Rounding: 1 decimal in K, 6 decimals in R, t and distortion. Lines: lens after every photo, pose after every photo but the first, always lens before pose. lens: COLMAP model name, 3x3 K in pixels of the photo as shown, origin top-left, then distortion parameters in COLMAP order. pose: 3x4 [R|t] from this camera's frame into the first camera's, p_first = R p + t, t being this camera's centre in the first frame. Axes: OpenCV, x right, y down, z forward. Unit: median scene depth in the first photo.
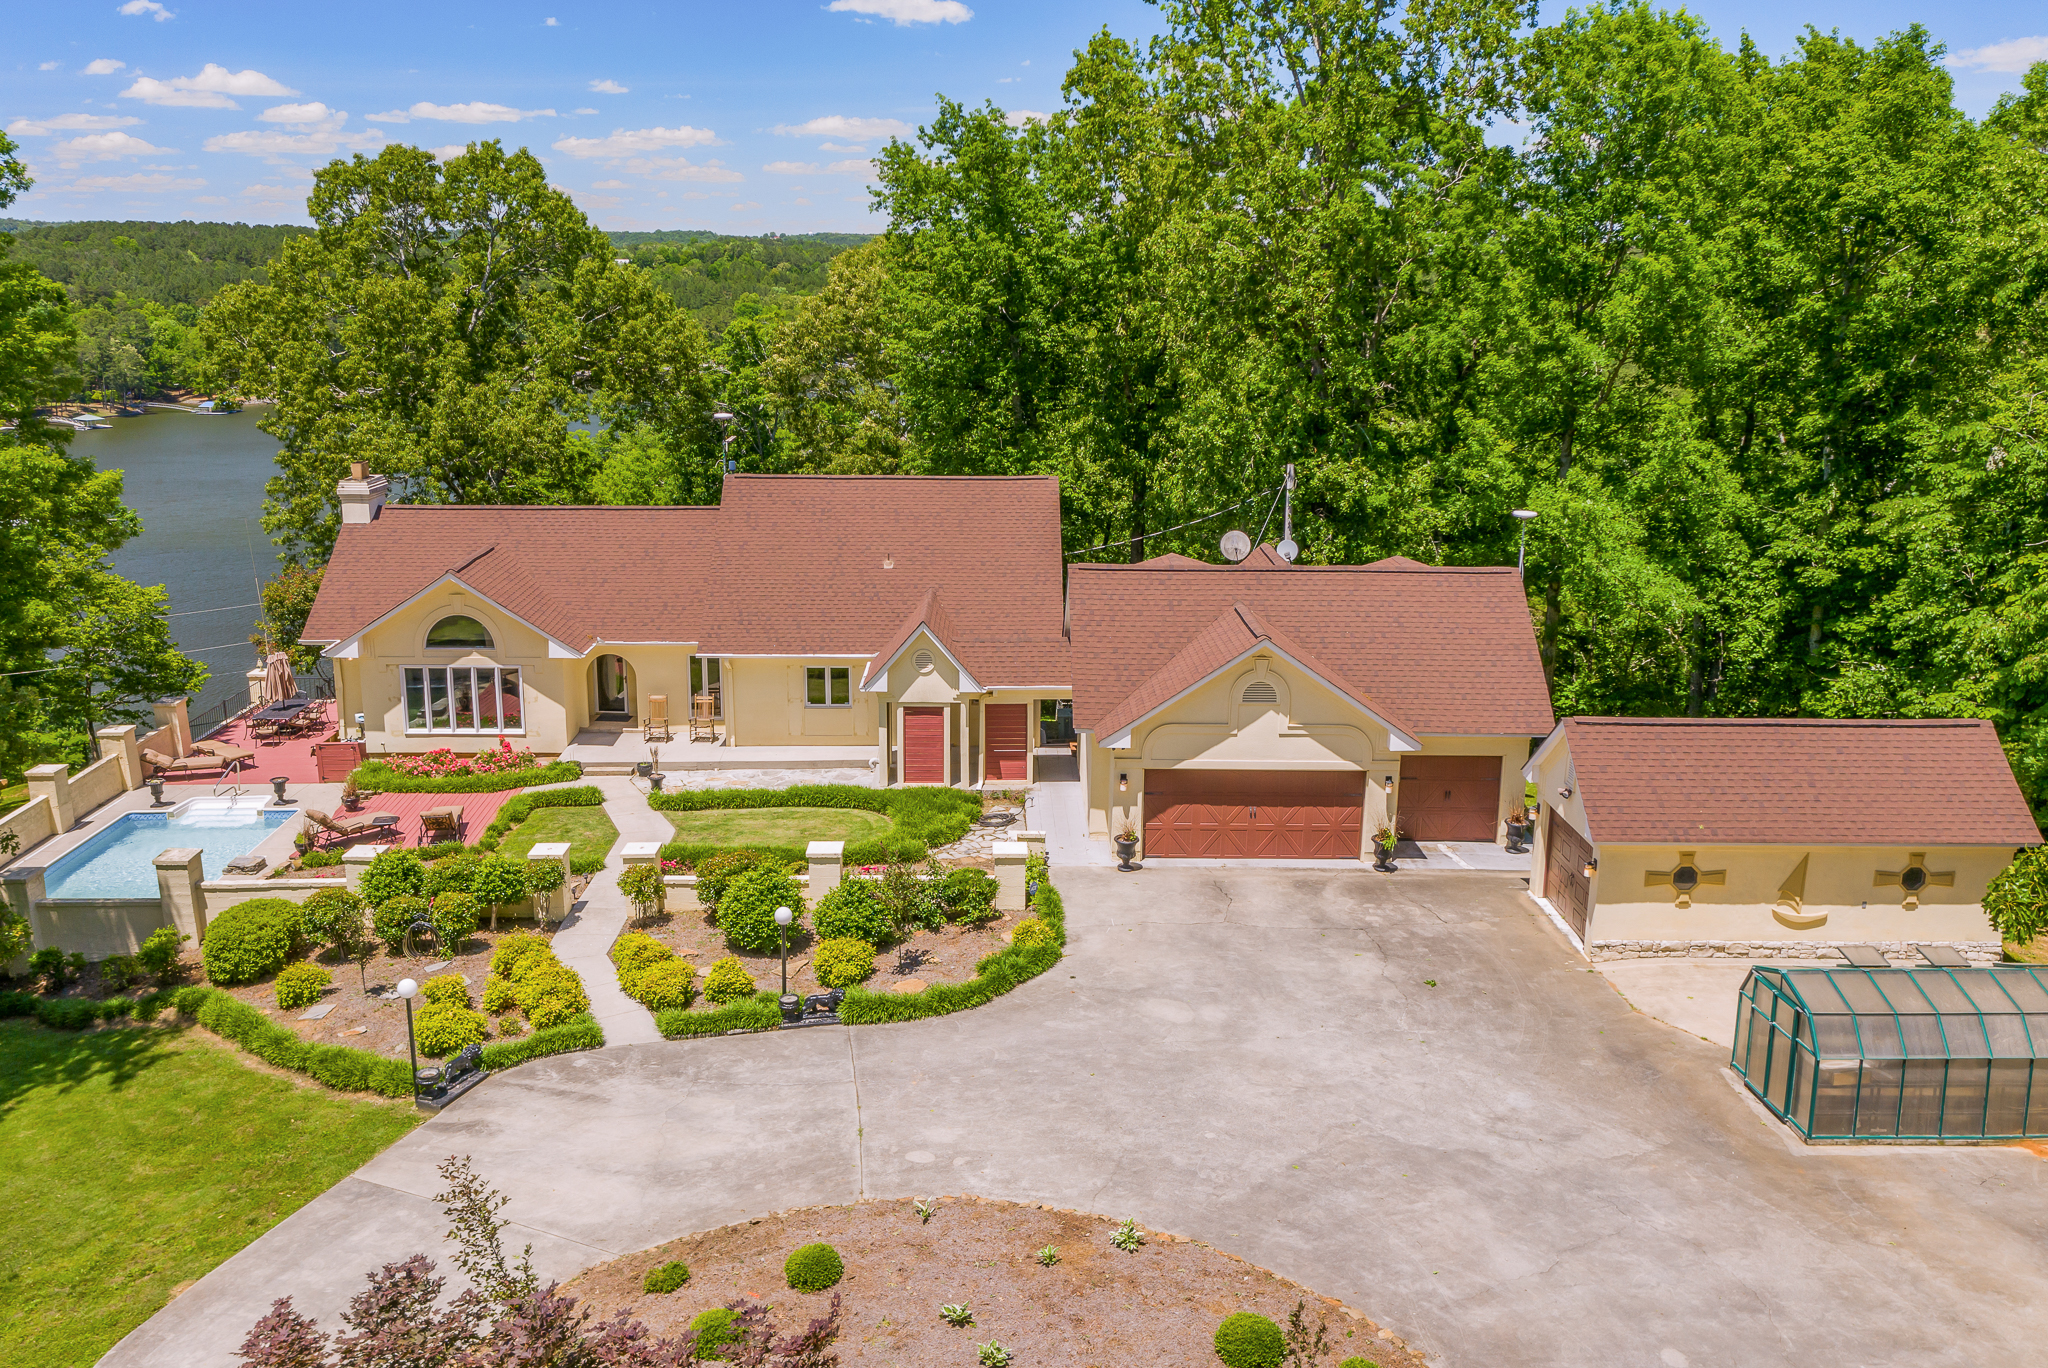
lens RADIAL K [[1665.8, 0, 1024.0], [0, 1665.8, 684.0], [0, 0, 1]] dist [-0.012597, 0.009687]
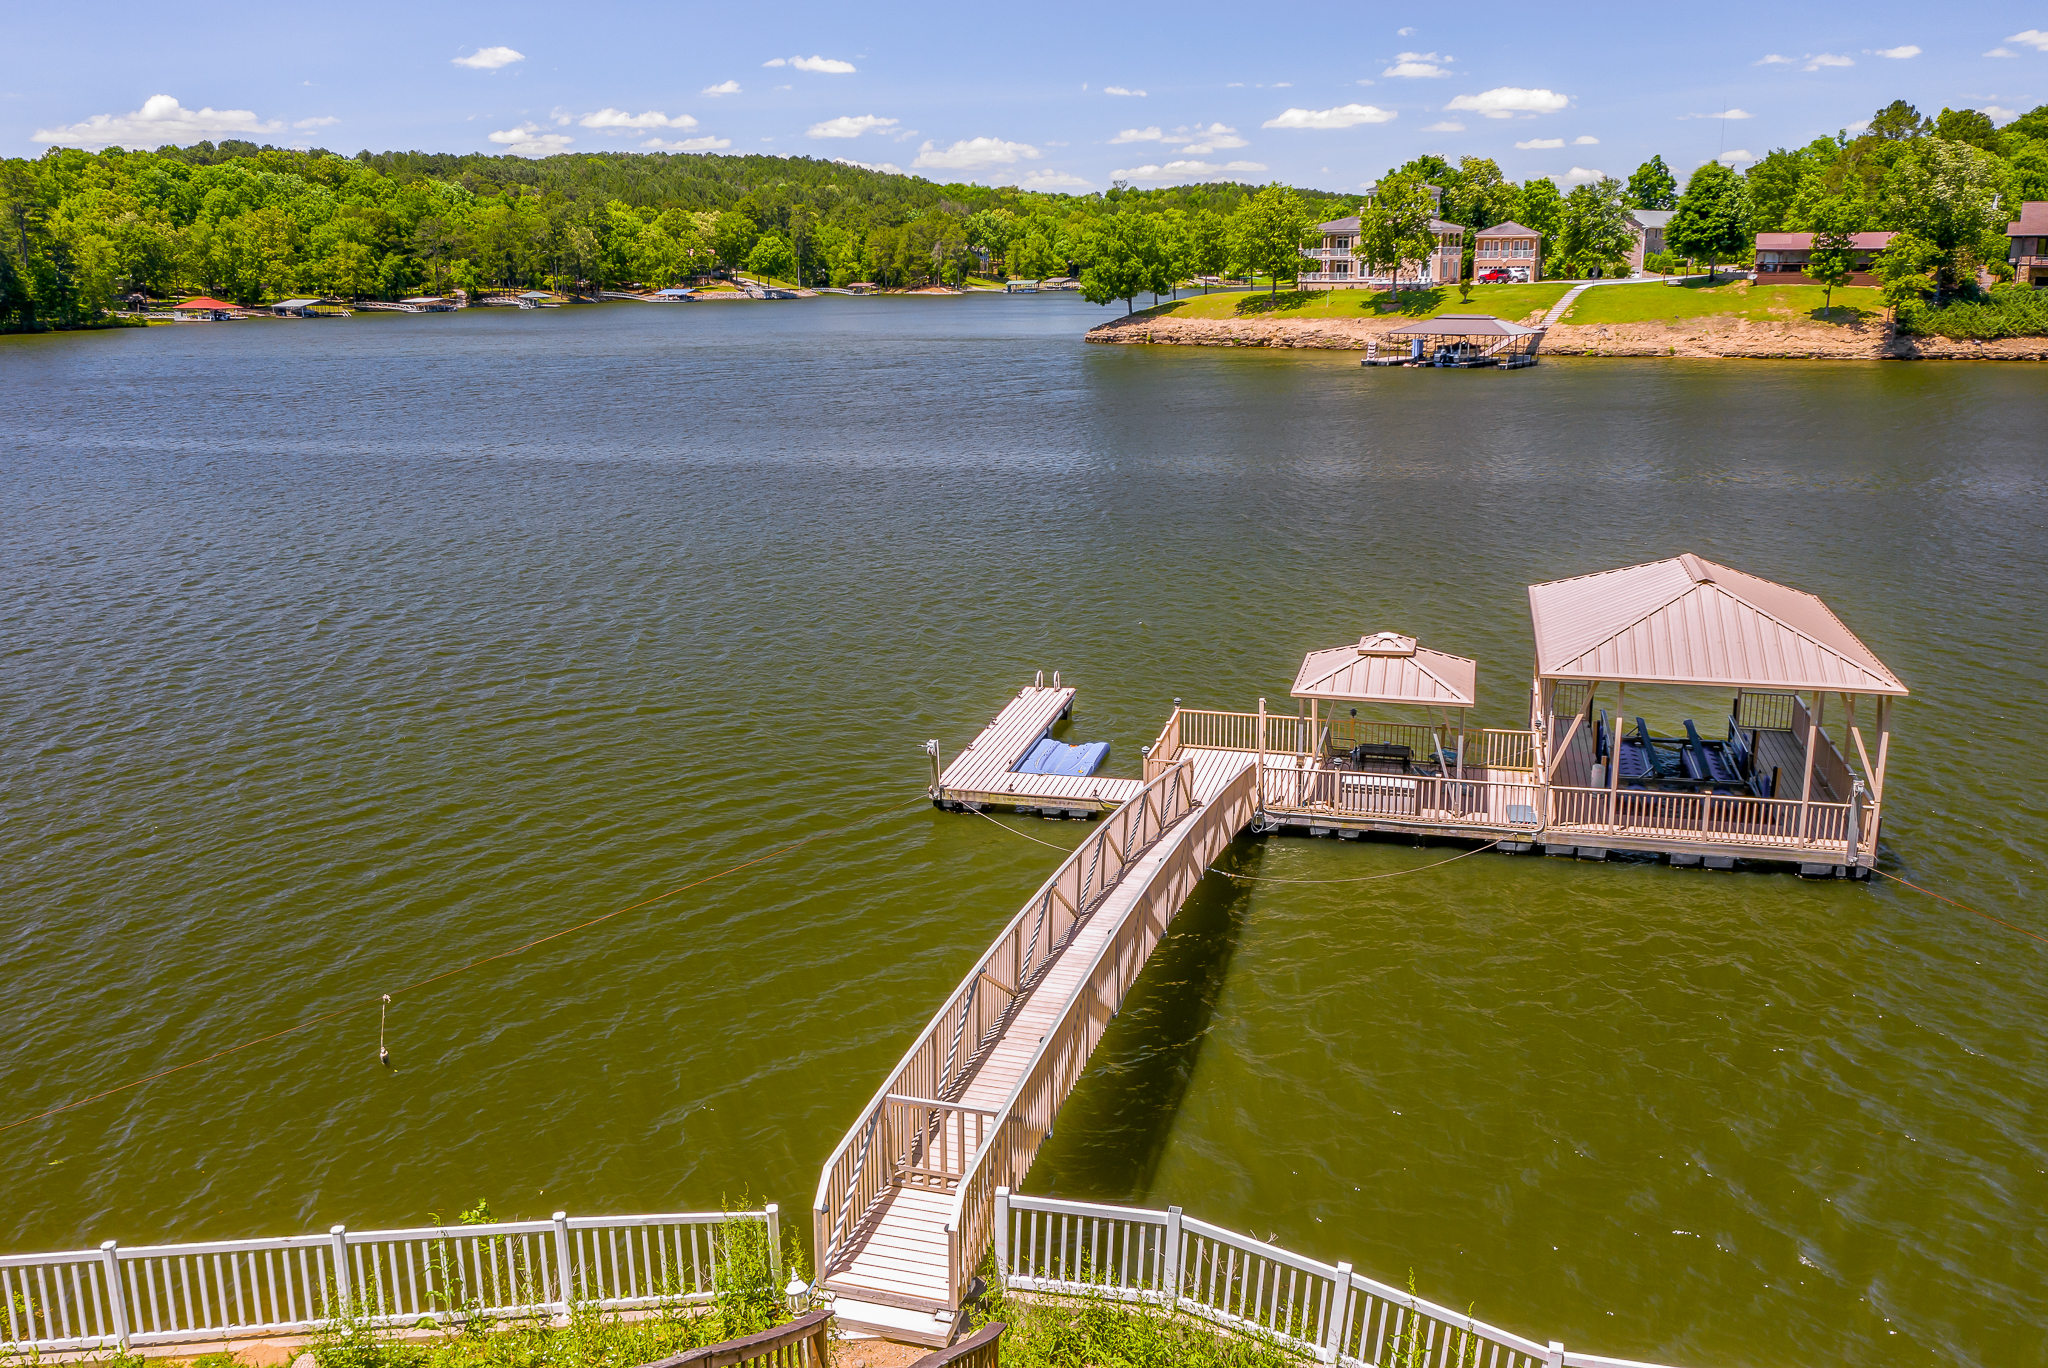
lens RADIAL K [[1665.8, 0, 1024.0], [0, 1665.8, 684.0], [0, 0, 1]] dist [-0.012597, 0.009687]
pose [[0.968671, 0.041757, -0.244813, -1.358305], [-0.039961, 0.999126, 0.012300, 0.234340], [0.245112, -0.002131, 0.969492, 3.092409]]
